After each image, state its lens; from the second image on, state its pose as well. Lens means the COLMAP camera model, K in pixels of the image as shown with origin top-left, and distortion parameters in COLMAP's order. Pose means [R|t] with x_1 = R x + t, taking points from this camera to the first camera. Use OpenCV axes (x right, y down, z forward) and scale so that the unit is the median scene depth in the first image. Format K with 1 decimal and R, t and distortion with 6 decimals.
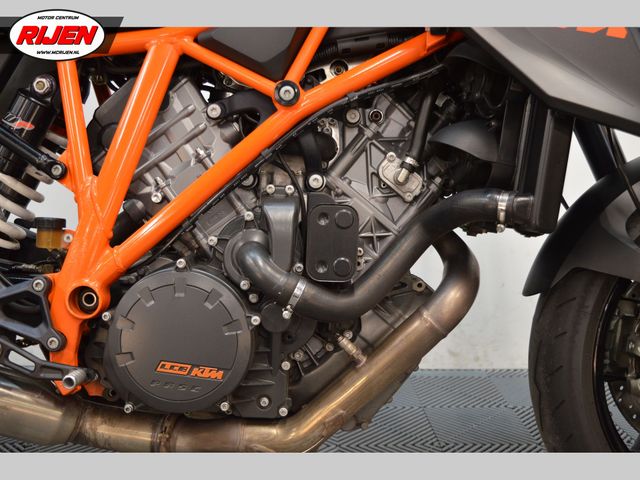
lens RADIAL K [[778.7, 0, 320.0], [0, 778.7, 240.0], [0, 0, 1]] dist [-0.033584, -0.014943]
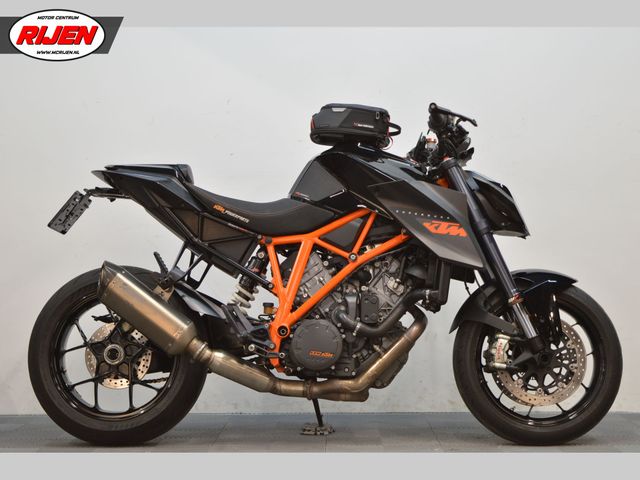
lens RADIAL K [[1306.4, 0, 320.0], [0, 1306.4, 240.0], [0, 0, 1]] dist [0.004323, 0.146683]
pose [[0.998688, -0.023159, -0.045672, 0.054066], [0.015390, 0.986397, -0.163660, 0.502540], [0.048841, 0.162742, 0.985459, -3.535046]]
